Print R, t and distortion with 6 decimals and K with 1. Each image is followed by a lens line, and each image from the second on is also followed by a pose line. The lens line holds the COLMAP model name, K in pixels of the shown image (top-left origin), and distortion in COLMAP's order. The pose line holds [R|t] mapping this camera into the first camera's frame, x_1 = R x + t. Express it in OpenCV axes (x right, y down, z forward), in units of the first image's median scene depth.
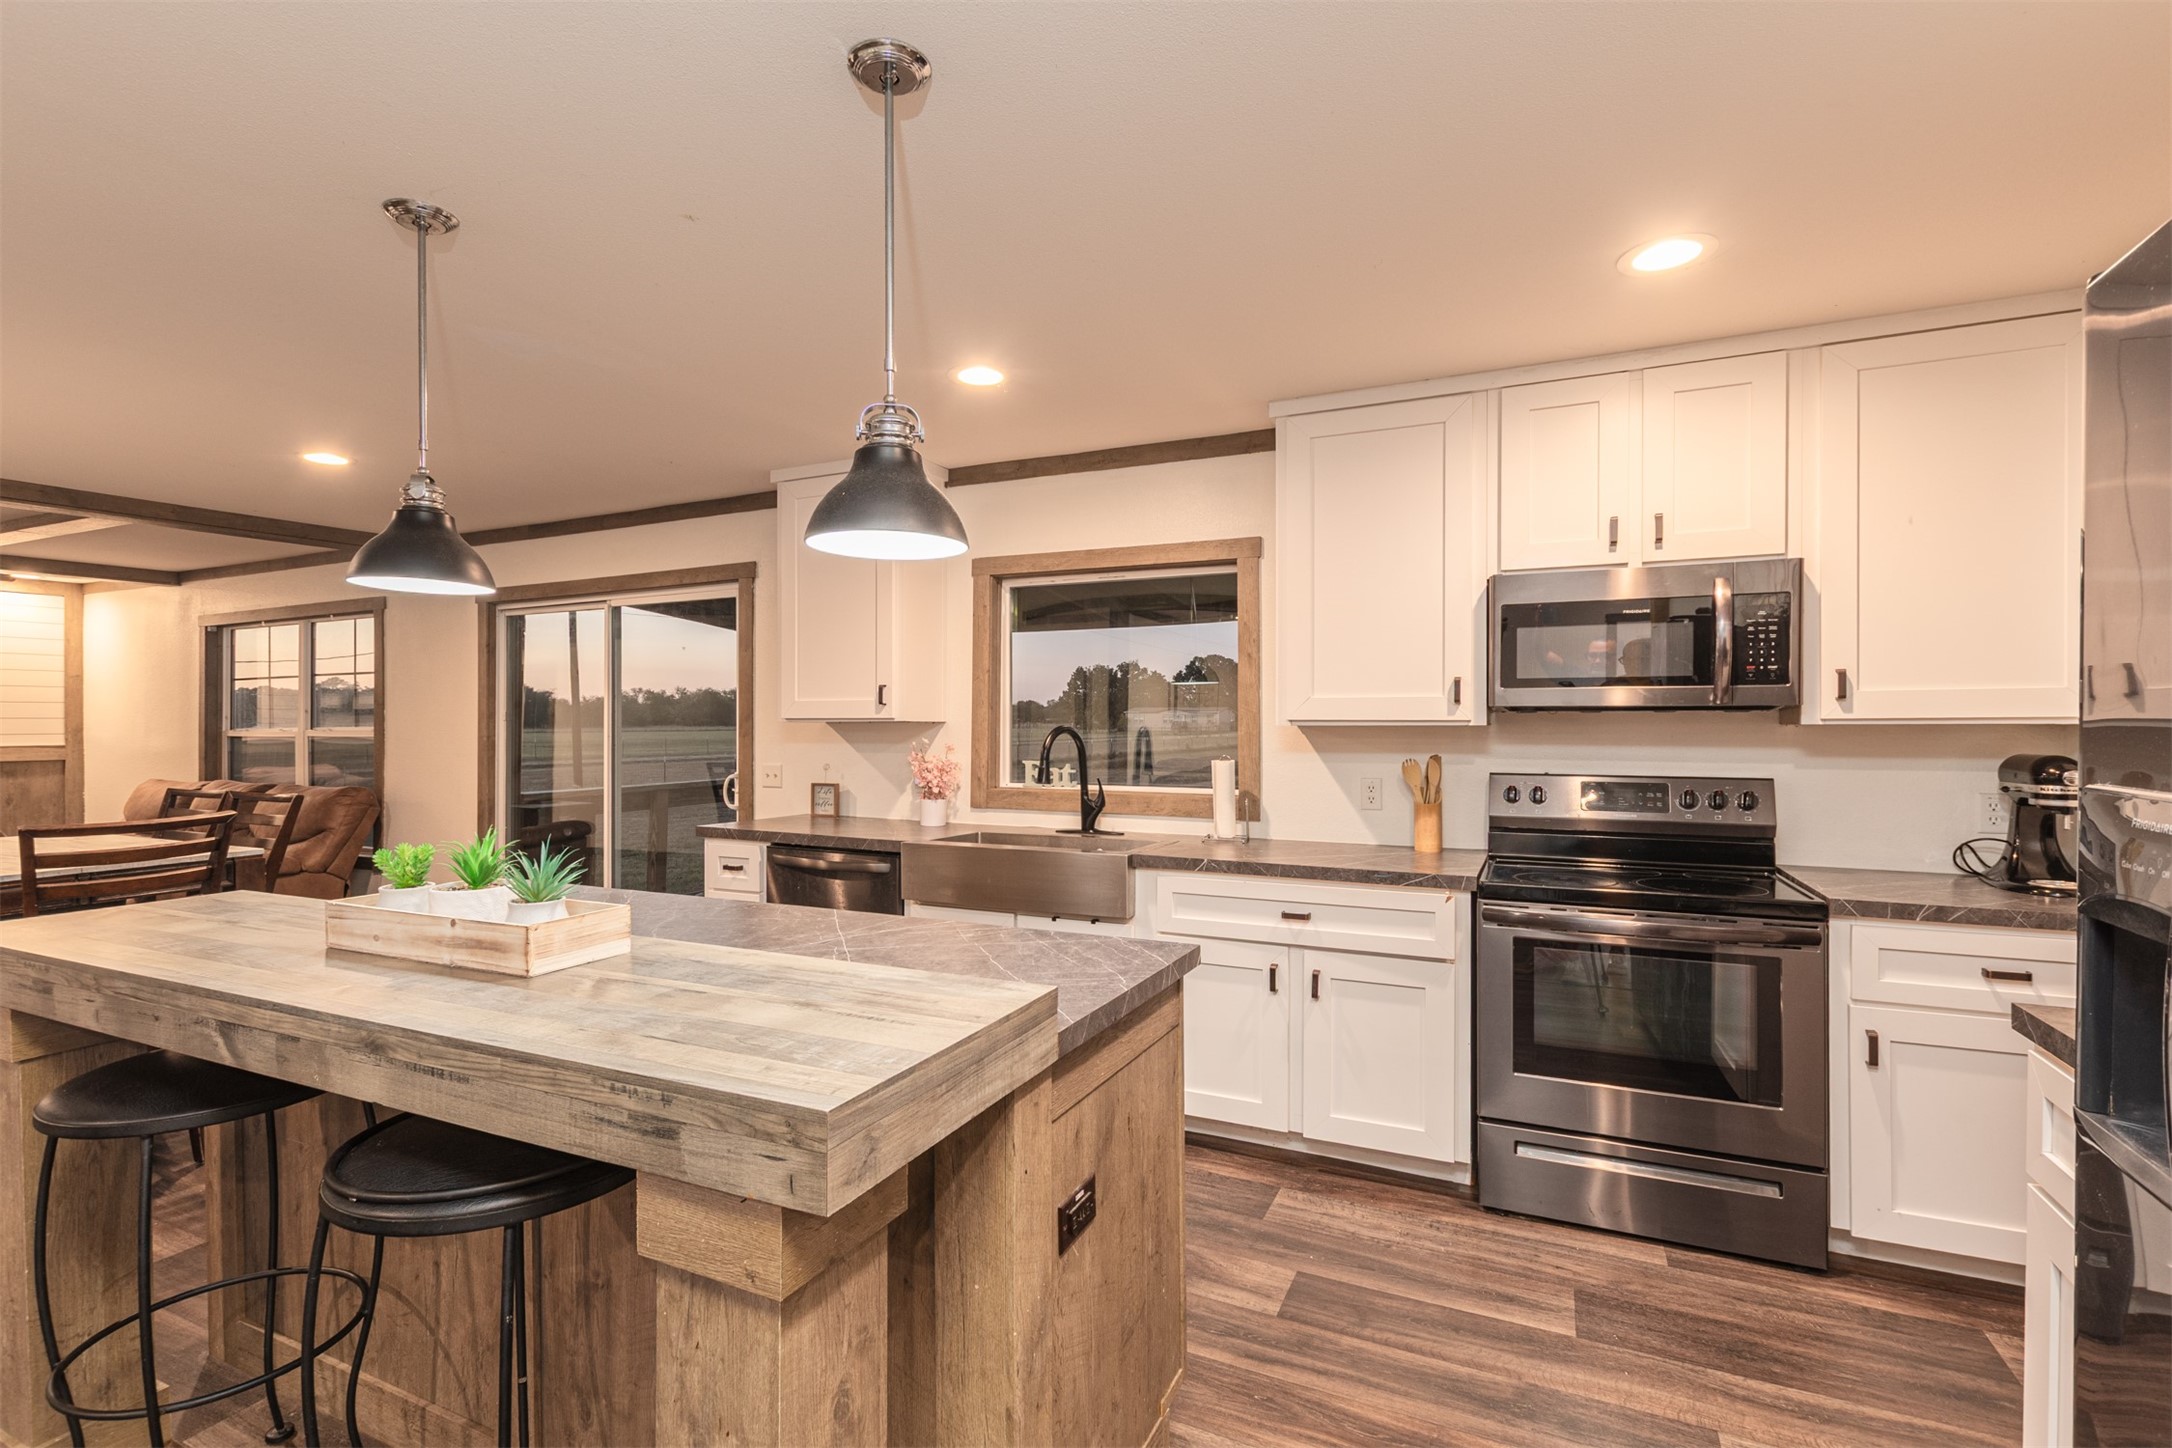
lens RADIAL K [[951.5, 0, 1092.3], [0, 951.5, 731.8], [0, 0, 1]] dist [-0.001498, -0.000787]
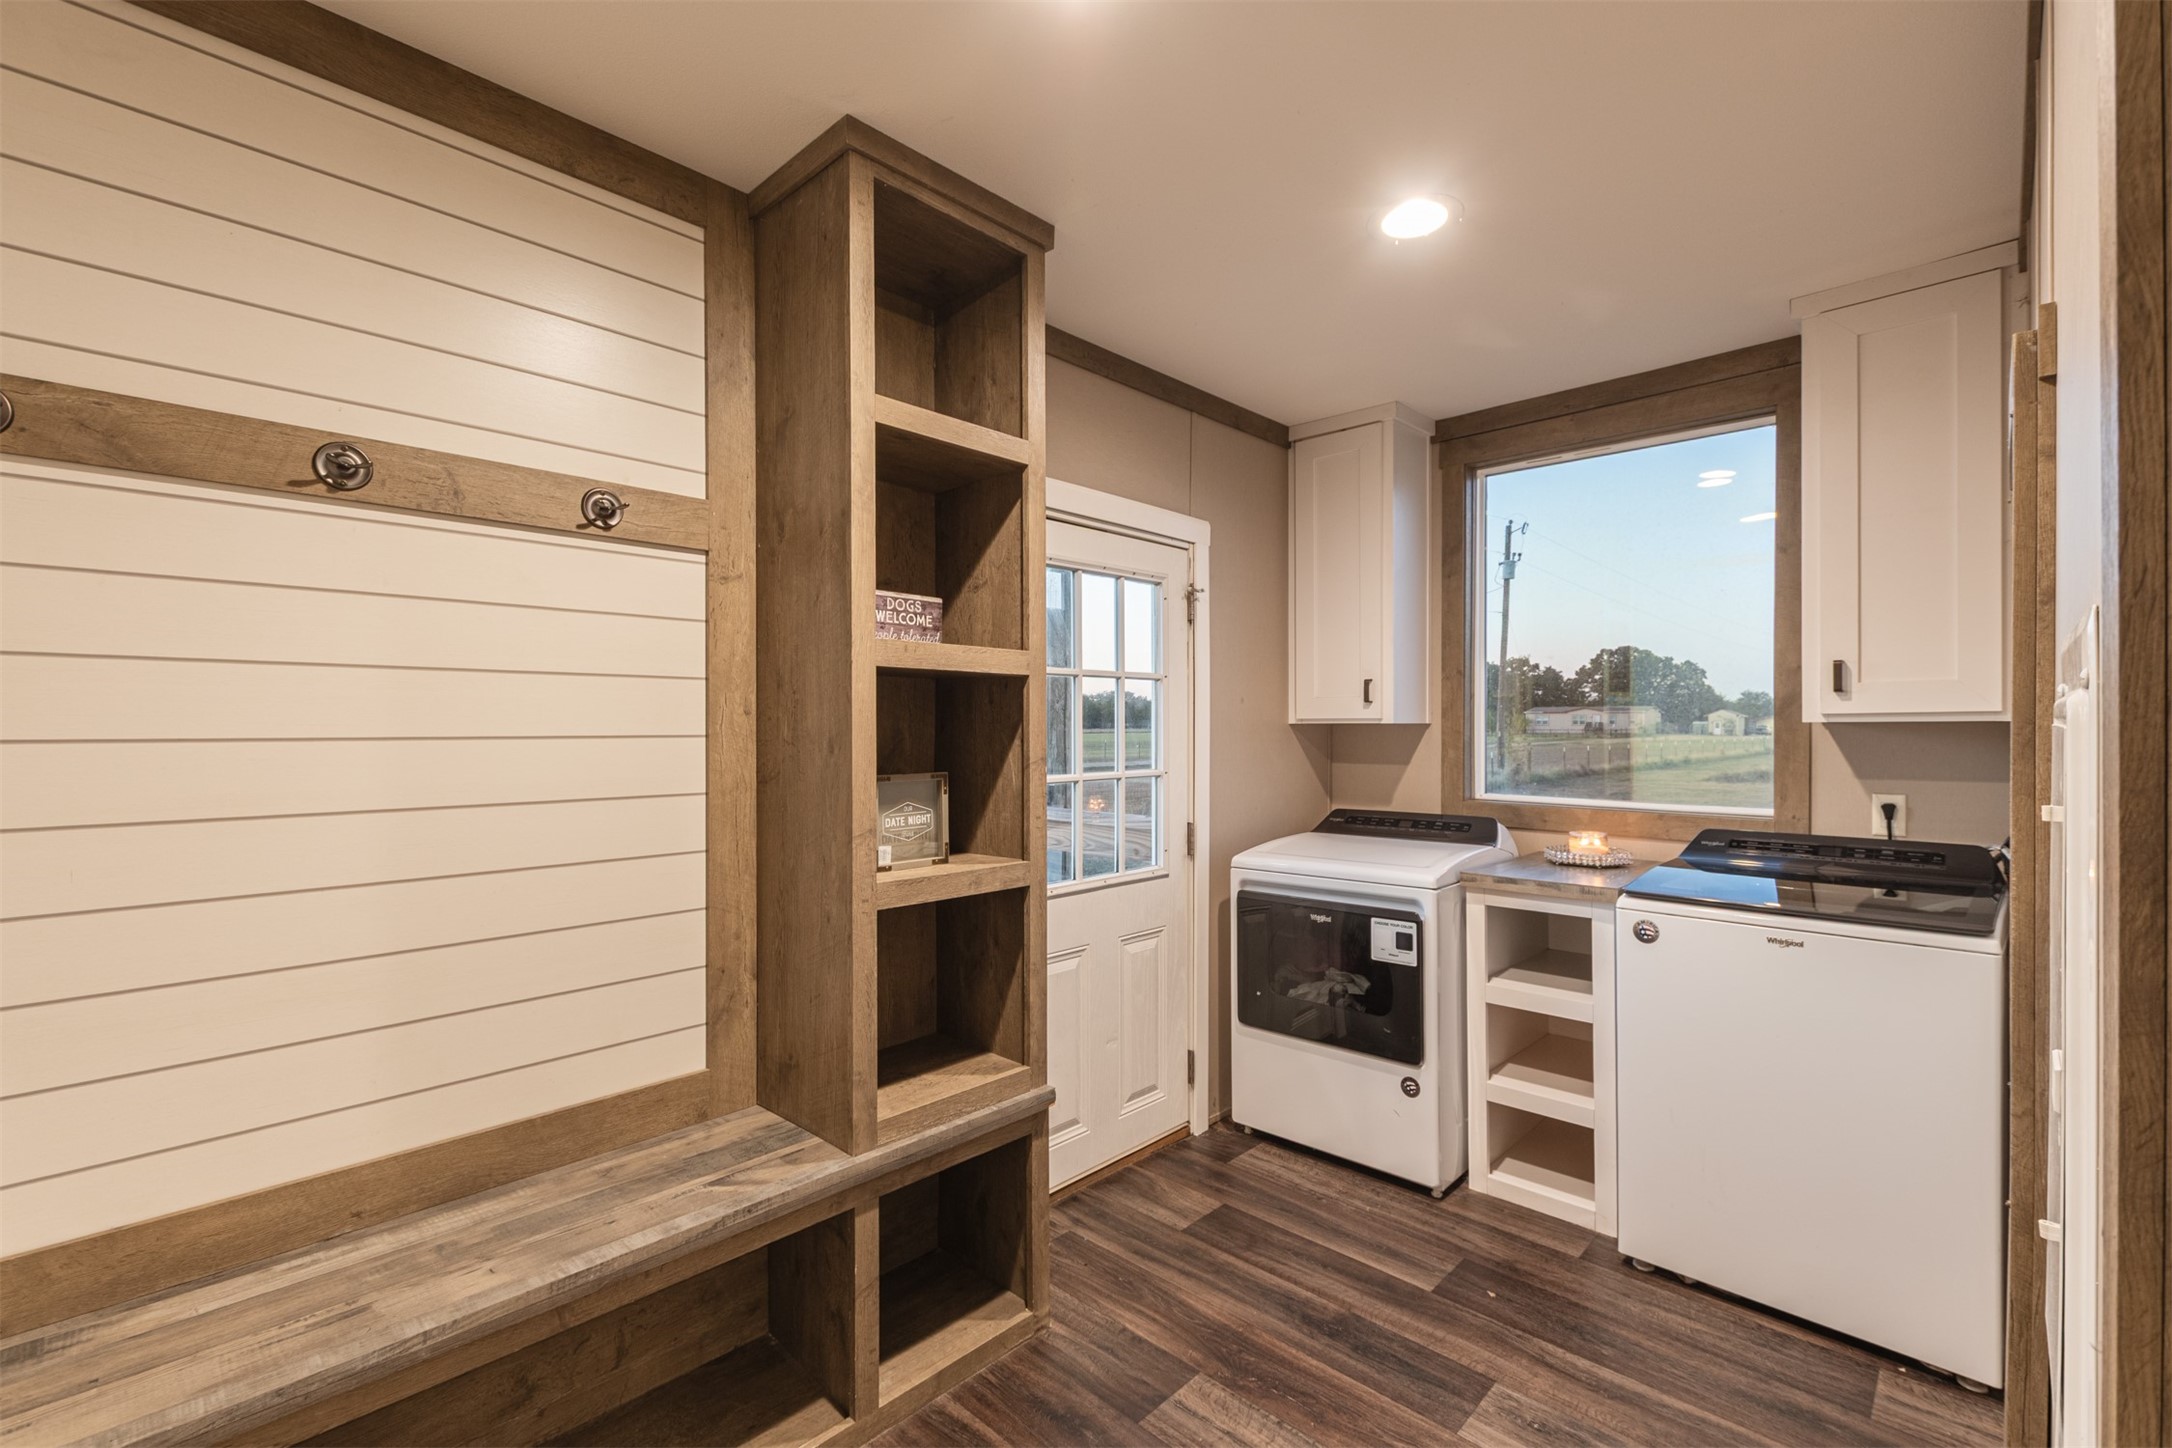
lens RADIAL K [[951.5, 0, 1079.1], [0, 951.5, 722.3], [0, 0, 1]] dist [-0.001498, -0.000787]
pose [[0.938464, -0.005073, -0.345339, 0.504539], [0.001809, 0.999951, -0.009774, 0.003883], [0.345372, 0.008548, 0.938427, -0.147331]]
